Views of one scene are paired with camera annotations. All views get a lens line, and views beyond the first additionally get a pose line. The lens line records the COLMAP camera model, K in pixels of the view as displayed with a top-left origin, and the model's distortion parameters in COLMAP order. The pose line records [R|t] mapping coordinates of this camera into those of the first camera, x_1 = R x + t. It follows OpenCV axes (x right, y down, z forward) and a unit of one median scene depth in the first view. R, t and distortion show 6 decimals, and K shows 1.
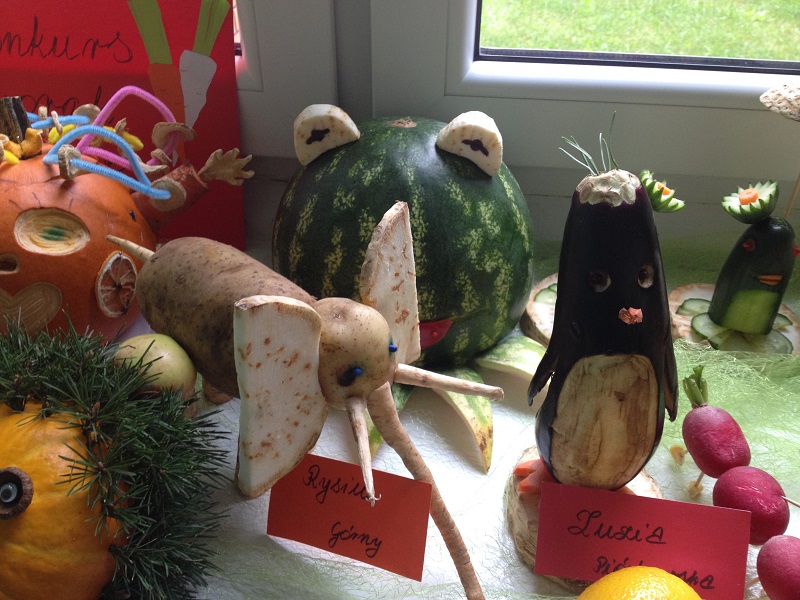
lens RADIAL K [[809.8, 0, 402.4], [0, 809.8, 293.5], [0, 0, 1]] dist [0.062146, 0.000000]
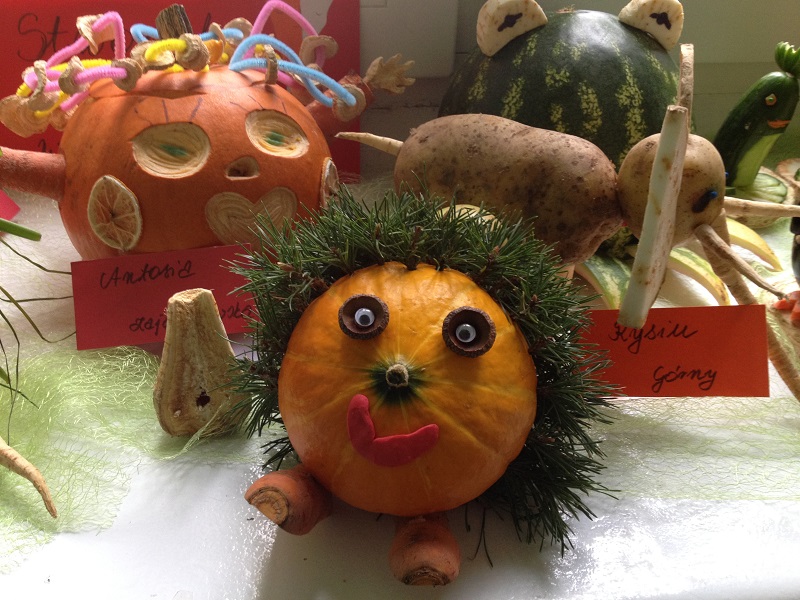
lens RADIAL K [[809.8, 0, 399.7], [0, 809.8, 300.4], [0, 0, 1]] dist [0.062146, 0.000000]
pose [[0.963273, -0.136175, 0.231434, -0.523132], [0.141960, 0.989836, -0.008449, 0.137299], [-0.227931, 0.040993, 0.972814, 0.069156]]
